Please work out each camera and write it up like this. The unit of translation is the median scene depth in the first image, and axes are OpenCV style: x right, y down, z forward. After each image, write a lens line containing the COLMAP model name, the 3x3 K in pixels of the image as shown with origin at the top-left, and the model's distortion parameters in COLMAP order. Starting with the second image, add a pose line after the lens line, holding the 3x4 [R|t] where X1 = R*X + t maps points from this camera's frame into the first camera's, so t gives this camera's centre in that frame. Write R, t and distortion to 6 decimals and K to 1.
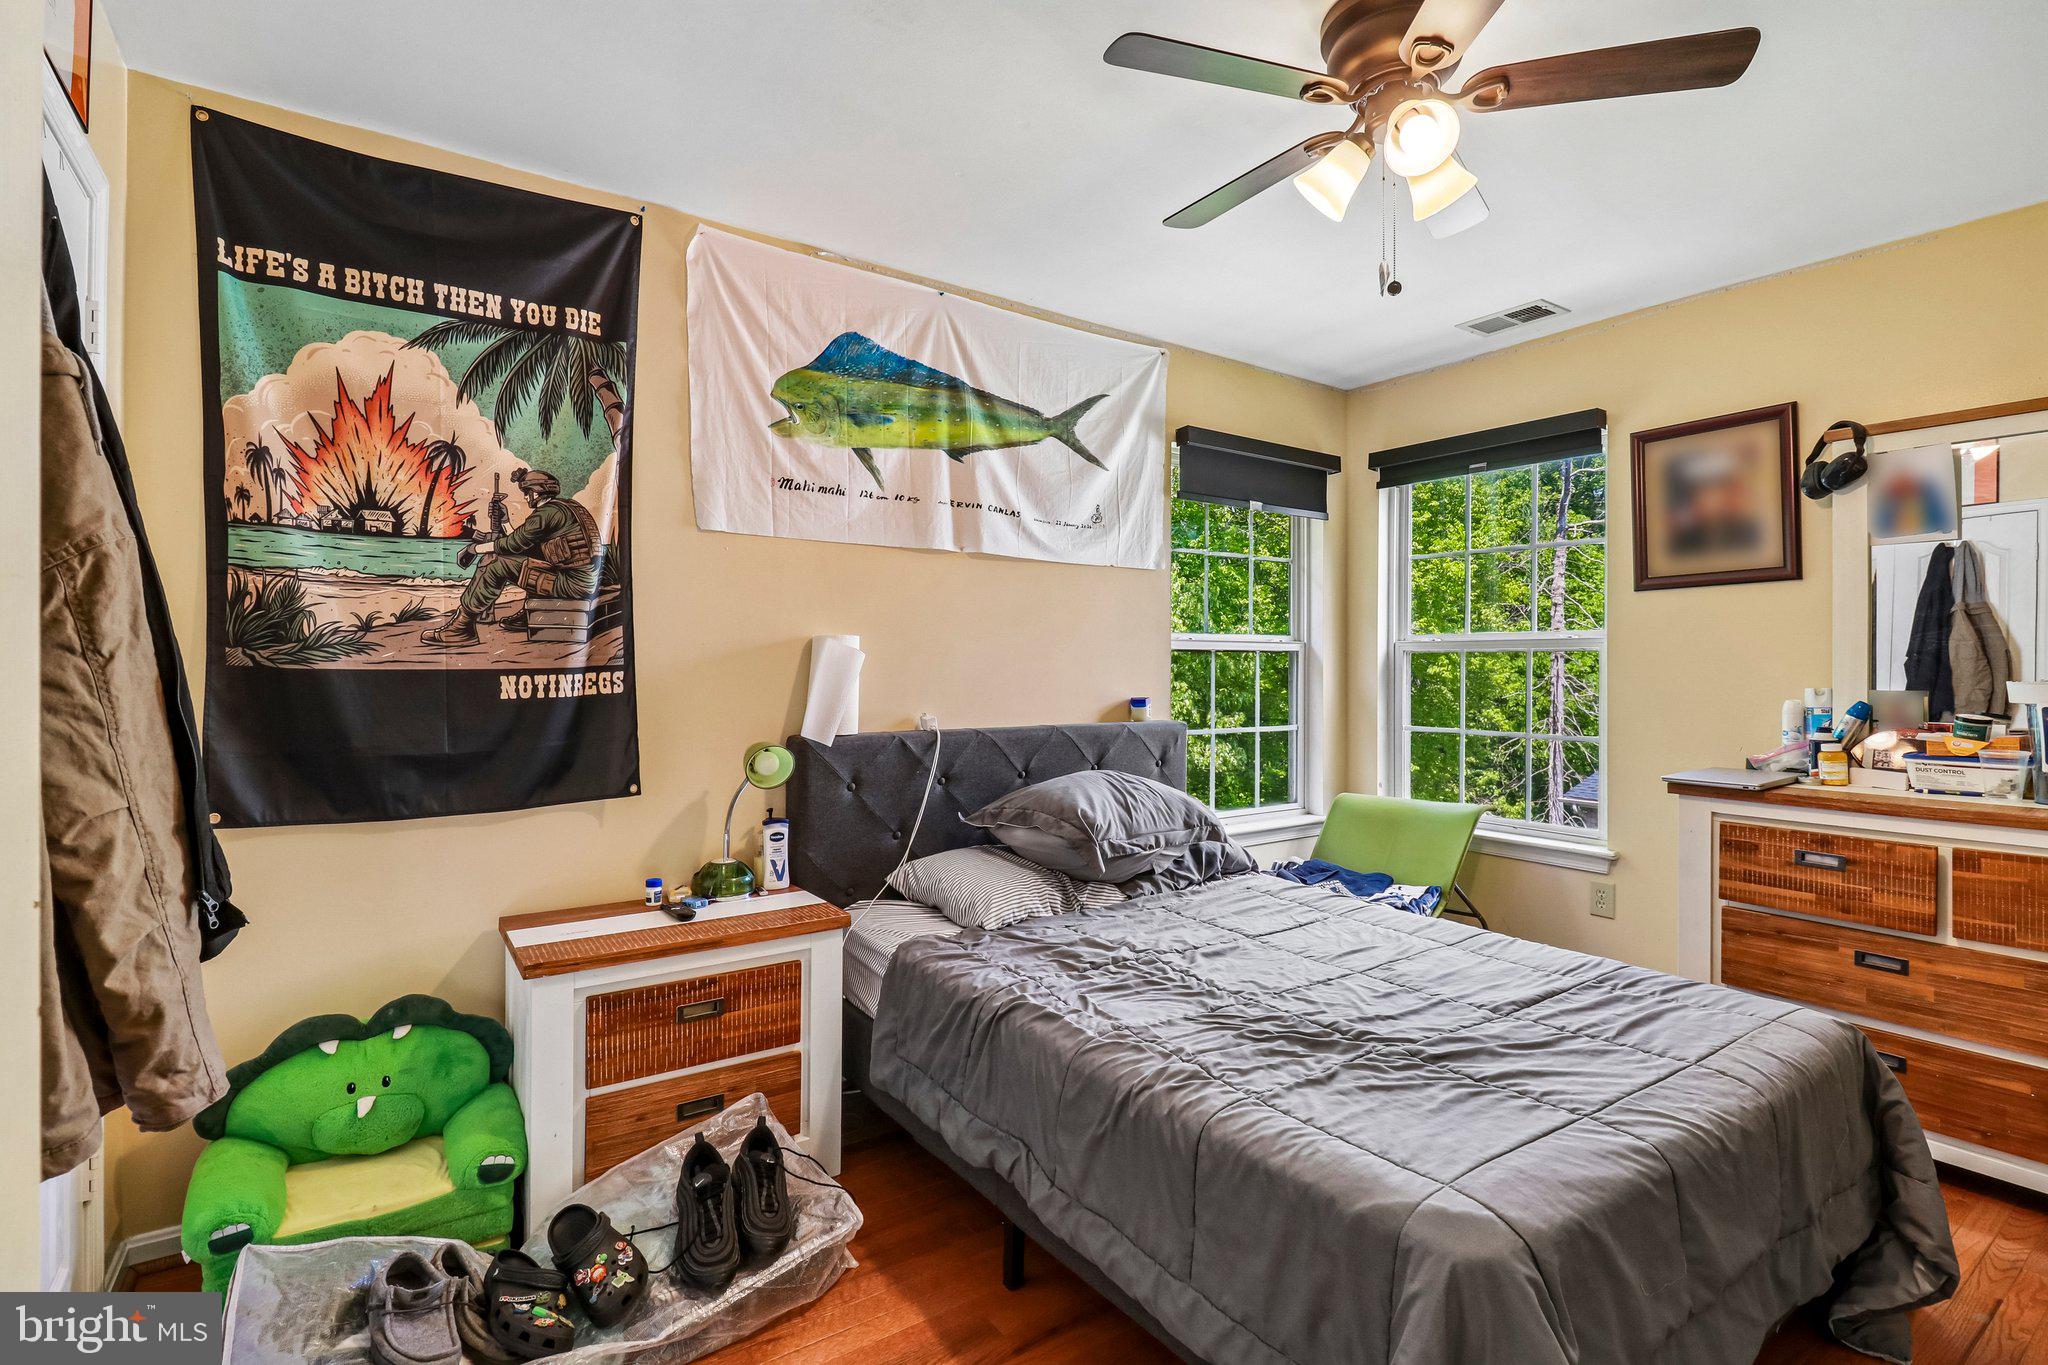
lens RADIAL K [[948.4, 0, 1007.1], [0, 948.4, 675.1], [0, 0, 1]] dist [-0.013059, -0.003861]
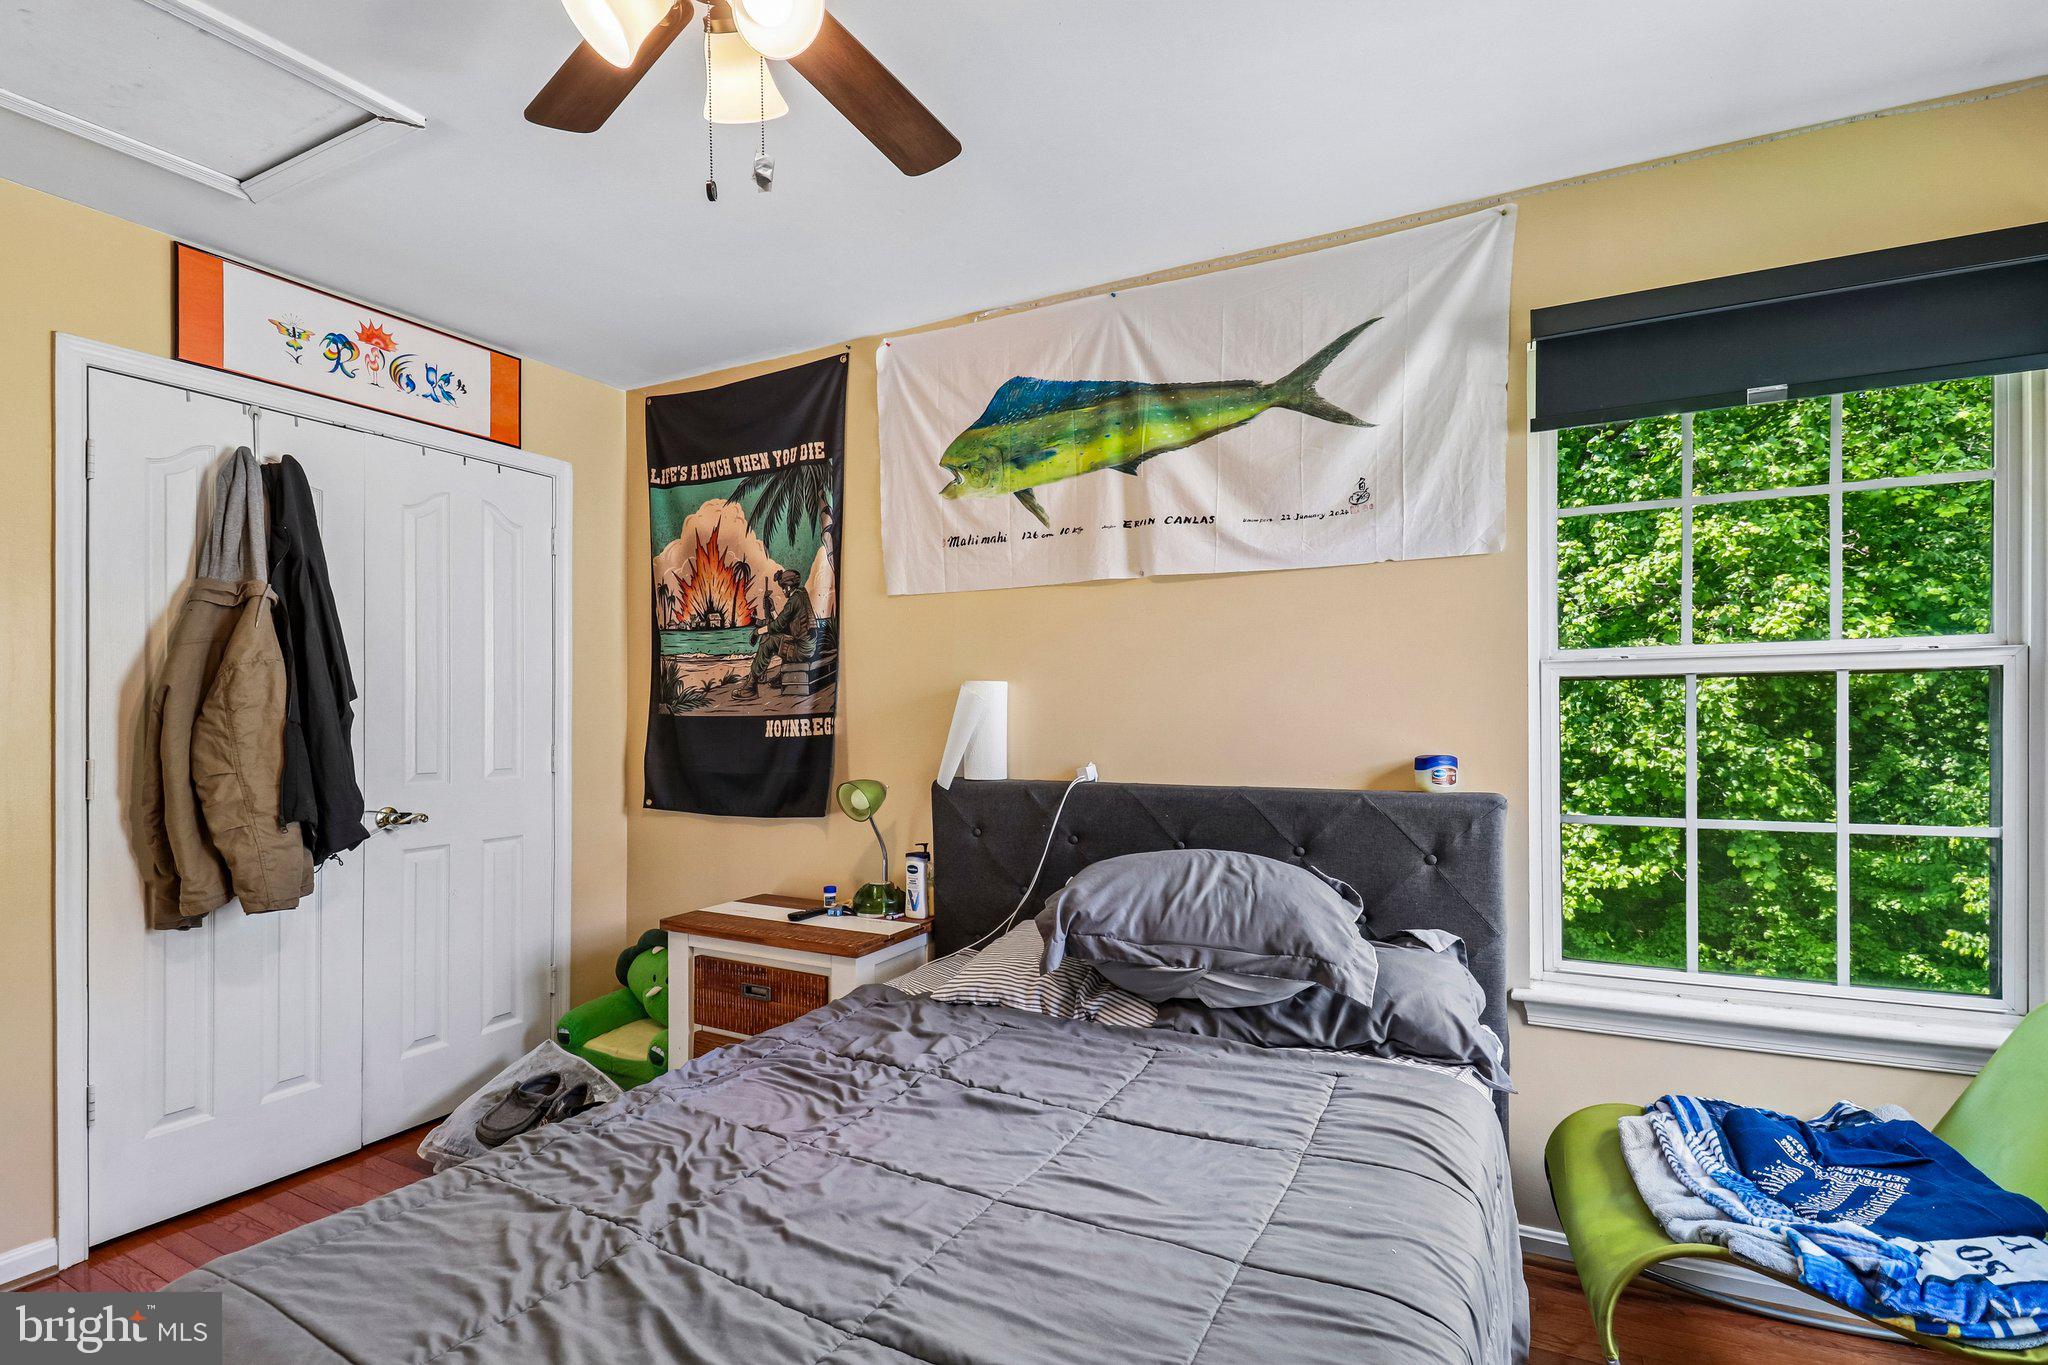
lens RADIAL K [[948.4, 0, 1016.9], [0, 948.4, 681.0], [0, 0, 1]] dist [-0.013059, -0.003861]
pose [[0.468415, -0.035875, -0.882780, 0.785504], [-0.001641, 0.999138, -0.041474, -0.000141], [0.883507, 0.020876, 0.467952, 0.597419]]
